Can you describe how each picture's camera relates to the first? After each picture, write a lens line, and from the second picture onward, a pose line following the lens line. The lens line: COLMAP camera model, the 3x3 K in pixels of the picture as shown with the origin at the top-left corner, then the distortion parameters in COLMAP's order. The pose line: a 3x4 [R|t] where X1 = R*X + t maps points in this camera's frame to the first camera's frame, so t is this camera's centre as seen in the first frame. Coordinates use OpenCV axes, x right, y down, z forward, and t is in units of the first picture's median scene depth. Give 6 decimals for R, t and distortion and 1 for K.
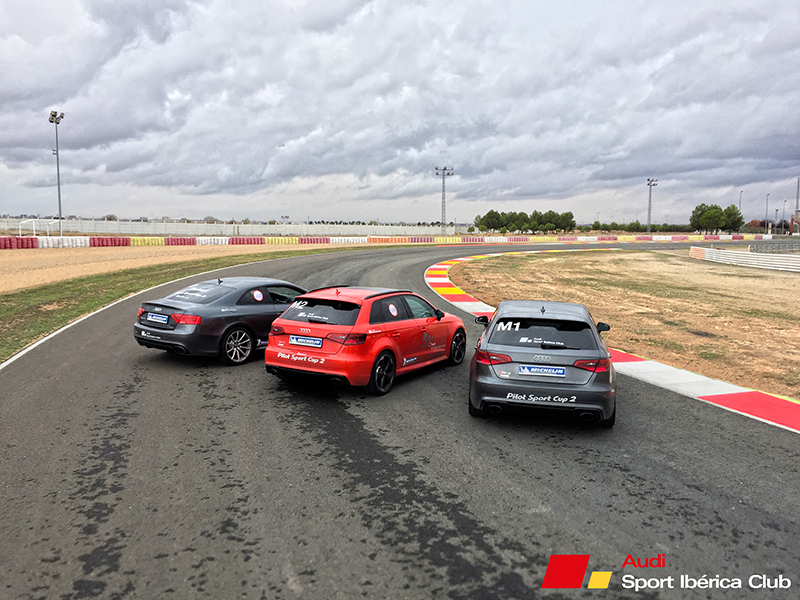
lens RADIAL K [[696.0, 0, 400.0], [0, 696.0, 300.0], [0, 0, 1]] dist [0.112111, -0.184314]
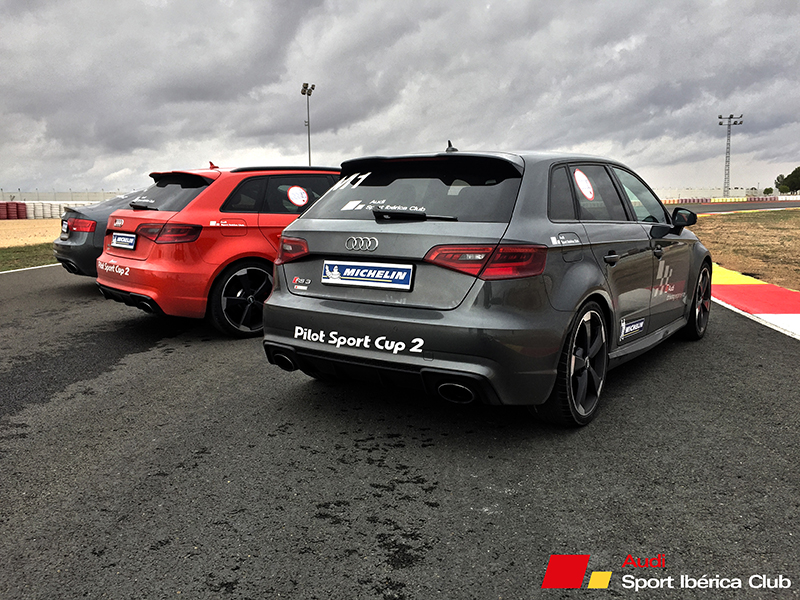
lens RADIAL K [[696.0, 0, 400.0], [0, 696.0, 300.0], [0, 0, 1]] dist [0.112111, -0.184314]
pose [[0.923773, 0.028953, -0.381844, 0.362142], [-0.015629, 0.999157, 0.037949, 0.096255], [0.382621, -0.029089, 0.923447, 0.608253]]
